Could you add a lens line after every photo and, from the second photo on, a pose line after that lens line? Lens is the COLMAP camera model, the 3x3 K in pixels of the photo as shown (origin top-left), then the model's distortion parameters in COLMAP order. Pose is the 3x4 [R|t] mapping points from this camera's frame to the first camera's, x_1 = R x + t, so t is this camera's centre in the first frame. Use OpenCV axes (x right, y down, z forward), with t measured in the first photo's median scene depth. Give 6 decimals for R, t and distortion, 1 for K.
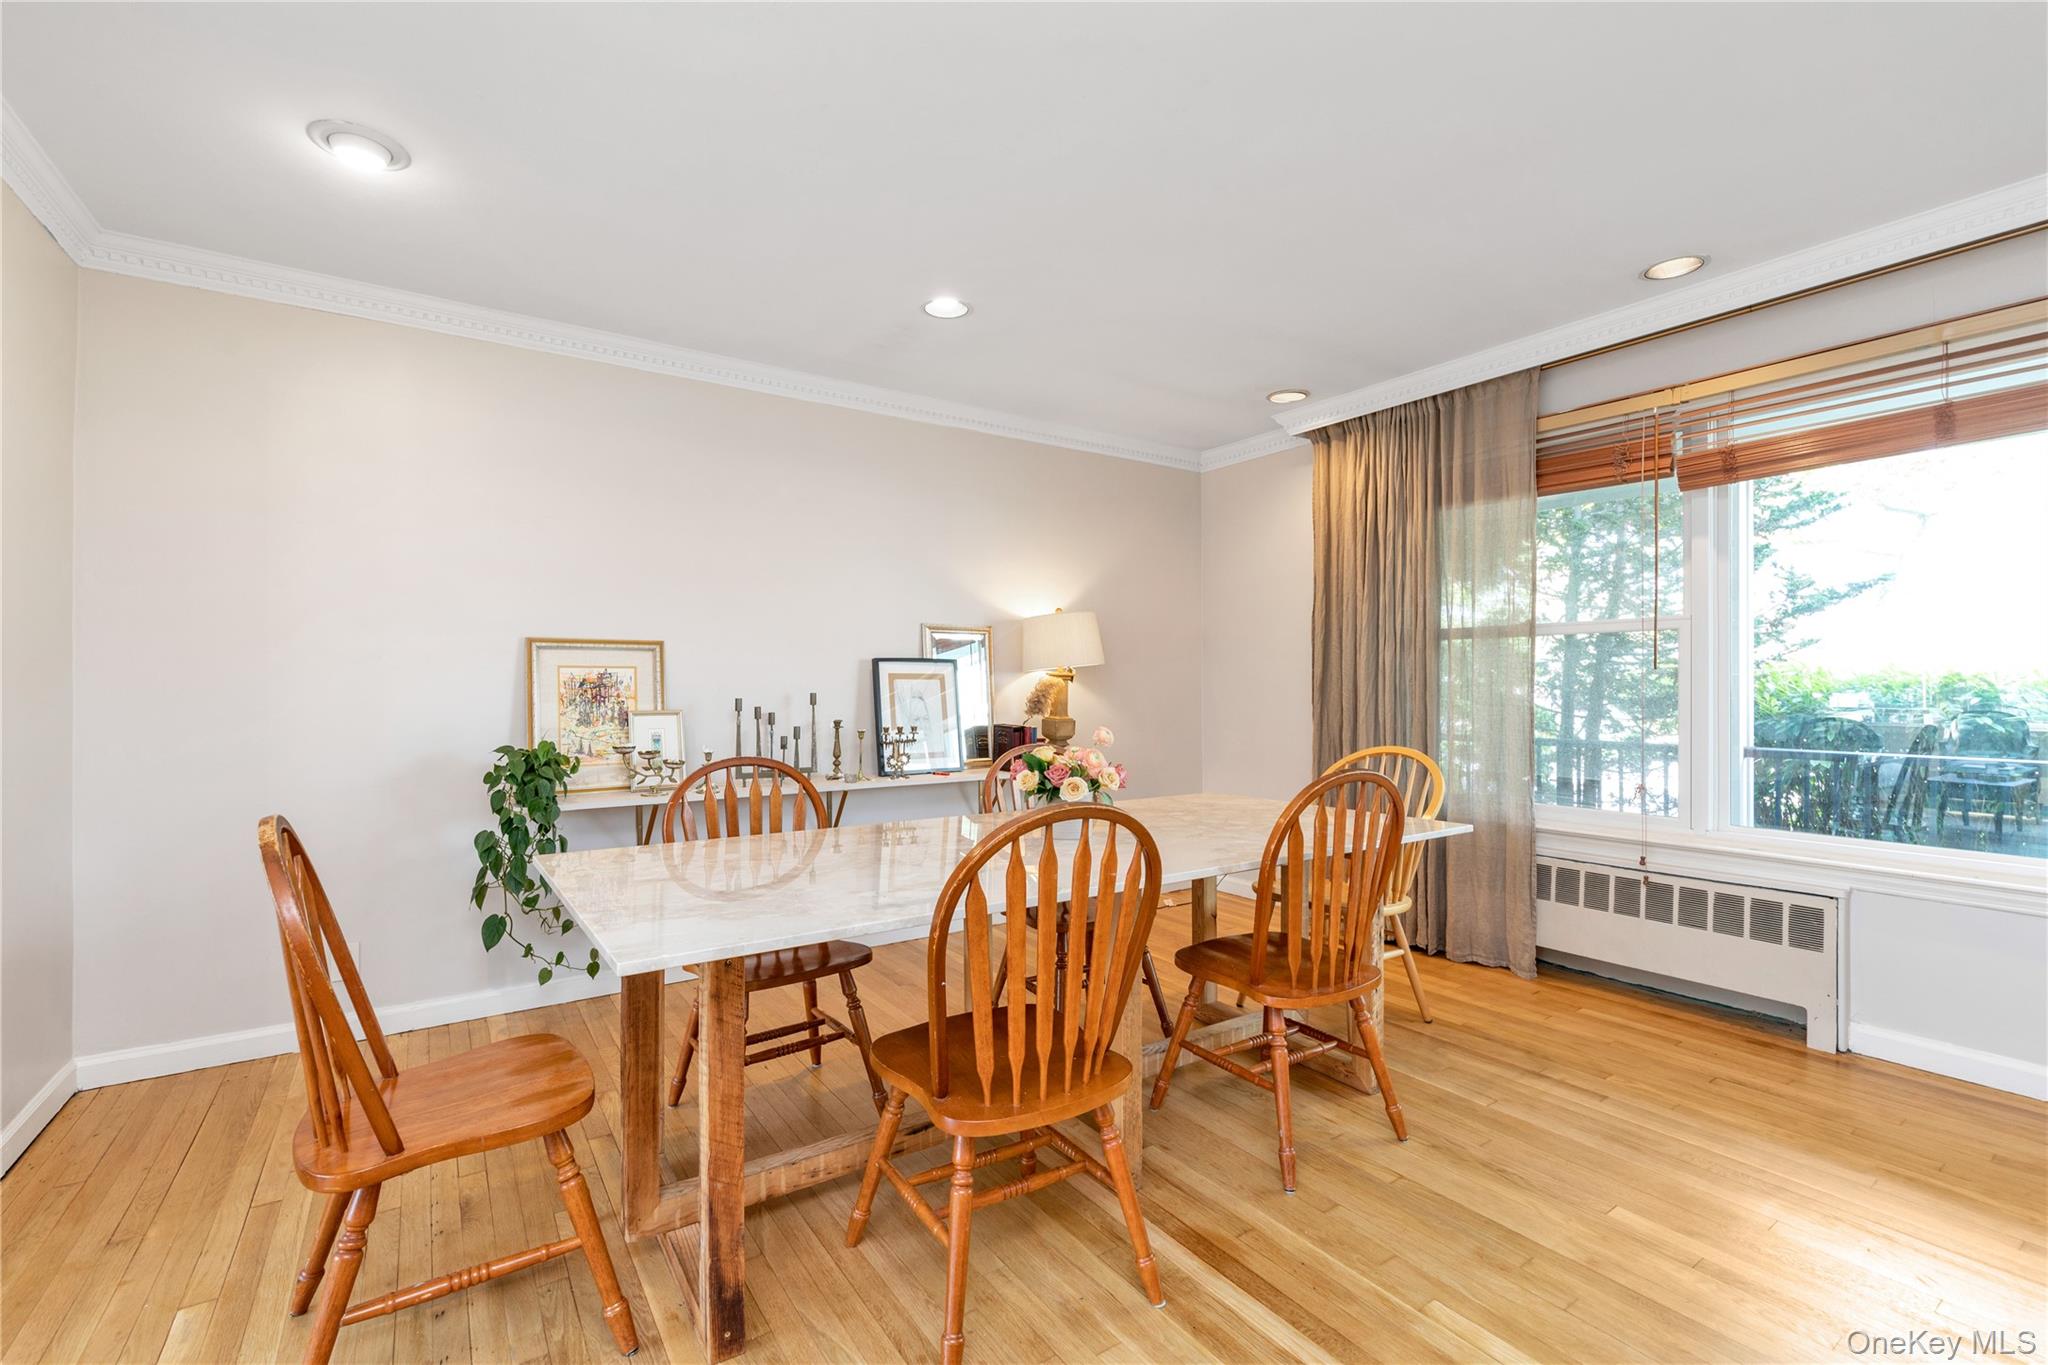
lens RADIAL K [[892.5, 0, 1017.9], [0, 892.5, 687.3], [0, 0, 1]] dist [-0.010134, 0.001404]
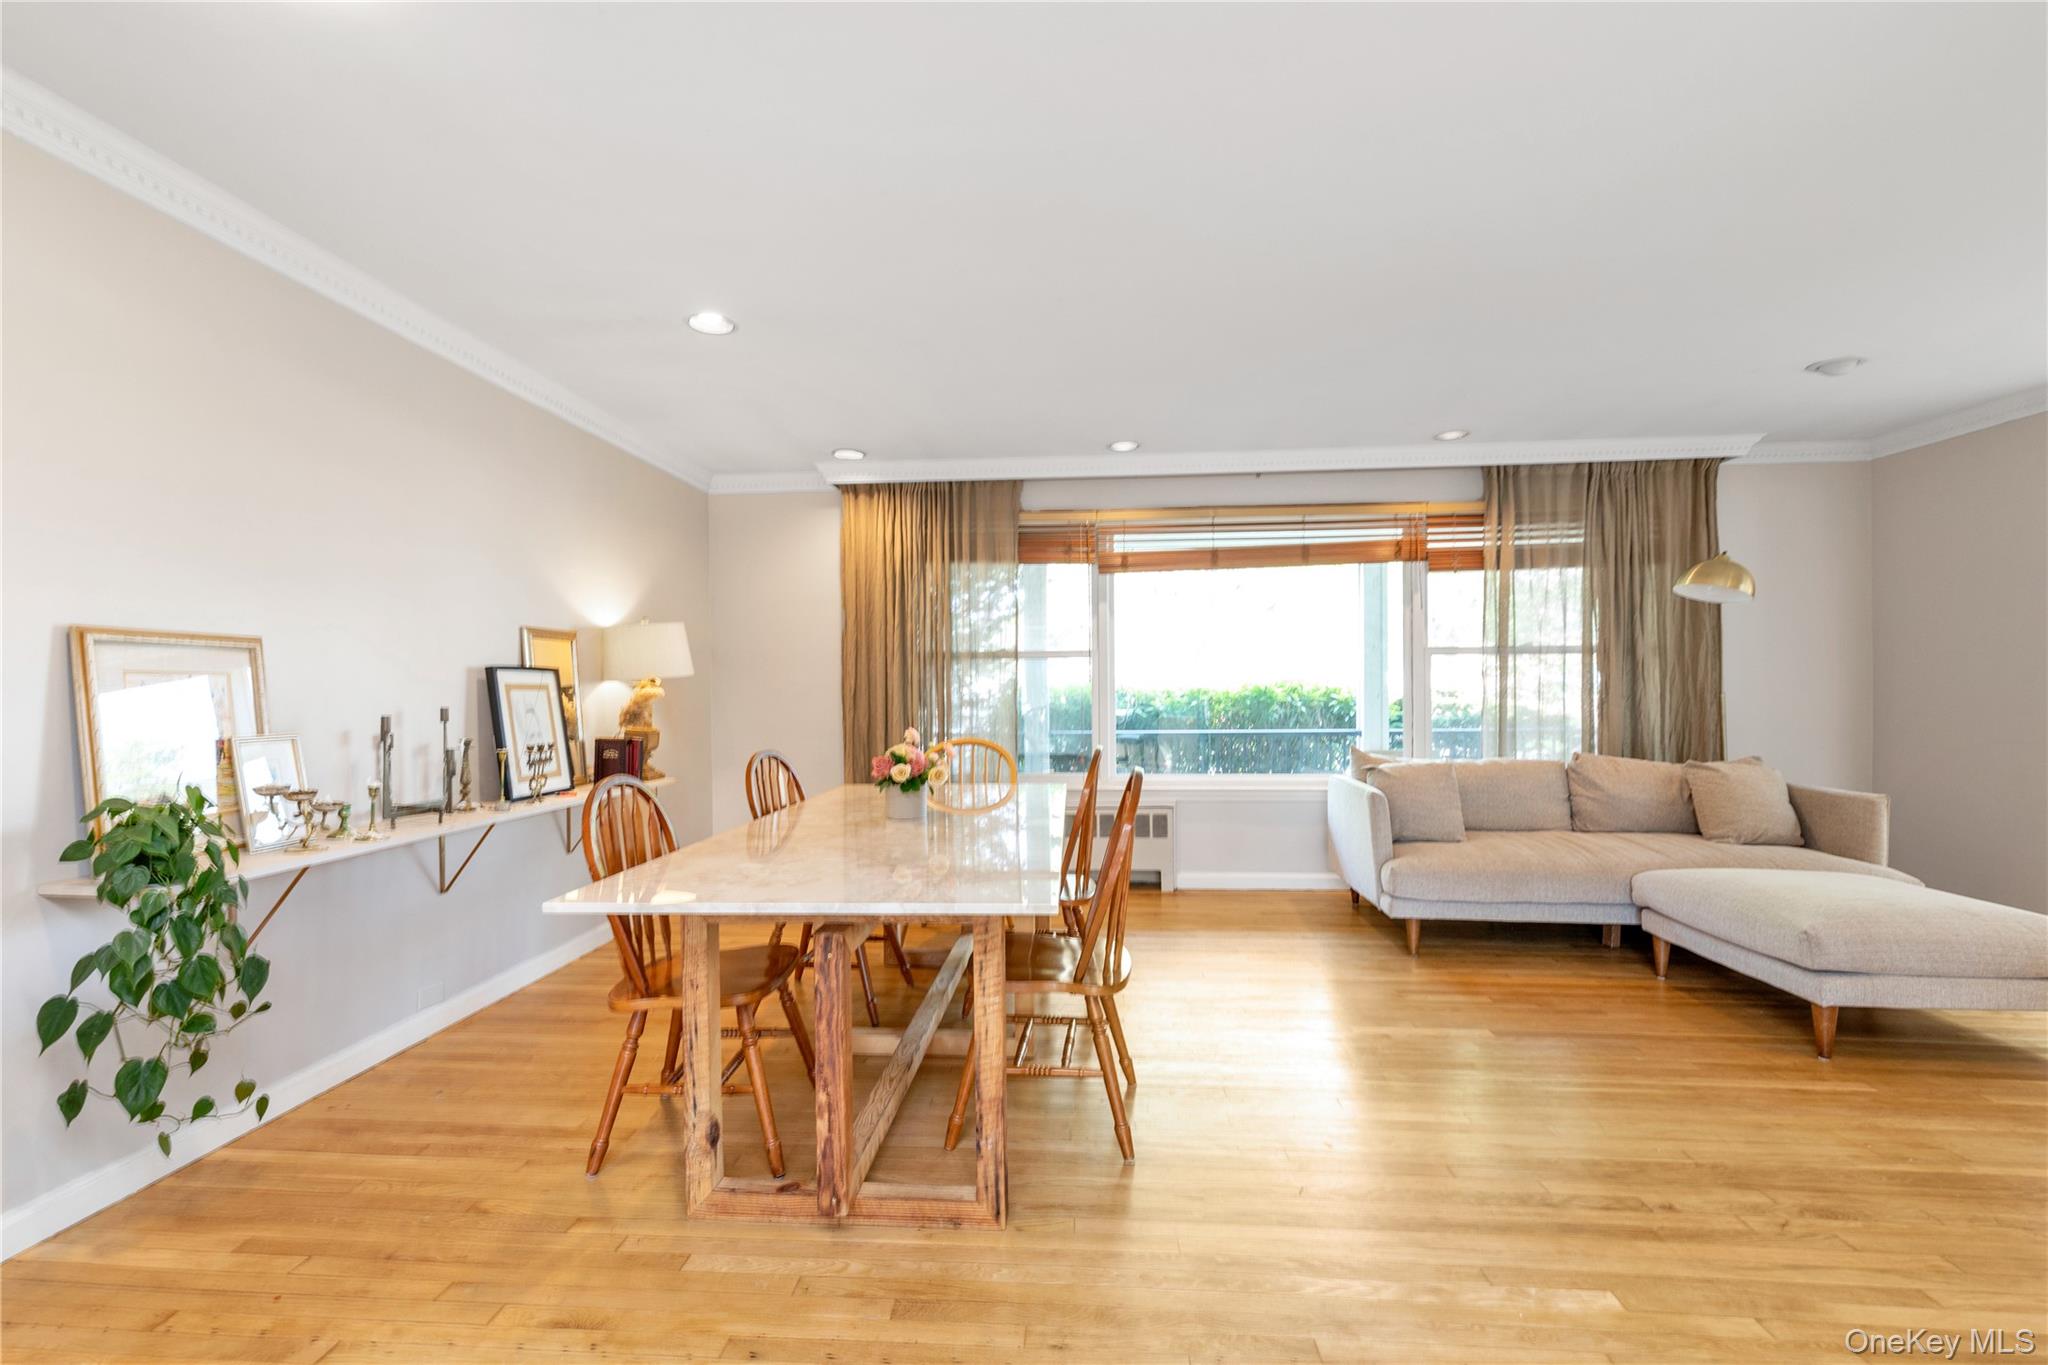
lens RADIAL K [[892.5, 0, 1021.9], [0, 892.5, 684.3], [0, 0, 1]] dist [-0.010134, 0.001404]
pose [[0.611877, 0.001015, 0.790952, -0.545023], [0.008987, 0.999926, -0.008236, -0.003403], [-0.790902, 0.012147, 0.611823, 0.084734]]
